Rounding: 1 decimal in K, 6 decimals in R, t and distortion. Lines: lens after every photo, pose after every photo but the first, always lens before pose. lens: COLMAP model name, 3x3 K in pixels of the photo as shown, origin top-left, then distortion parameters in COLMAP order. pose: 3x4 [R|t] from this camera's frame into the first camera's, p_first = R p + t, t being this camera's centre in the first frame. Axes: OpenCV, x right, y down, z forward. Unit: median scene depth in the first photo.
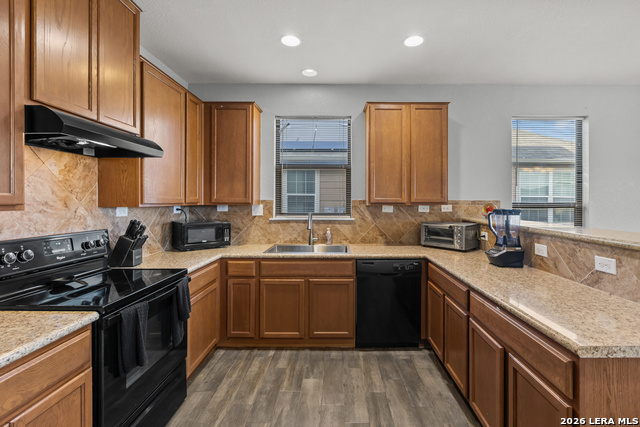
lens RADIAL K [[293.2, 0, 318.2], [0, 293.2, 198.3], [0, 0, 1]] dist [-0.001343, -0.000218]
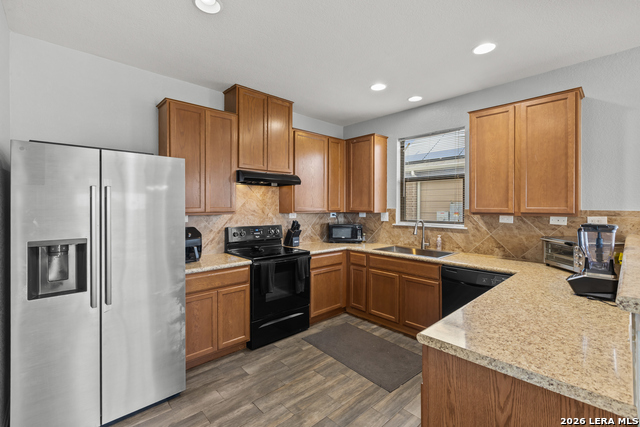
lens RADIAL K [[293.2, 0, 318.2], [0, 293.2, 198.3], [0, 0, 1]] dist [-0.001343, -0.000218]
pose [[0.674587, -0.018944, -0.737952, 0.590305], [0.007150, 0.999791, -0.019129, -0.018424], [0.738161, 0.007628, 0.674582, -0.063110]]
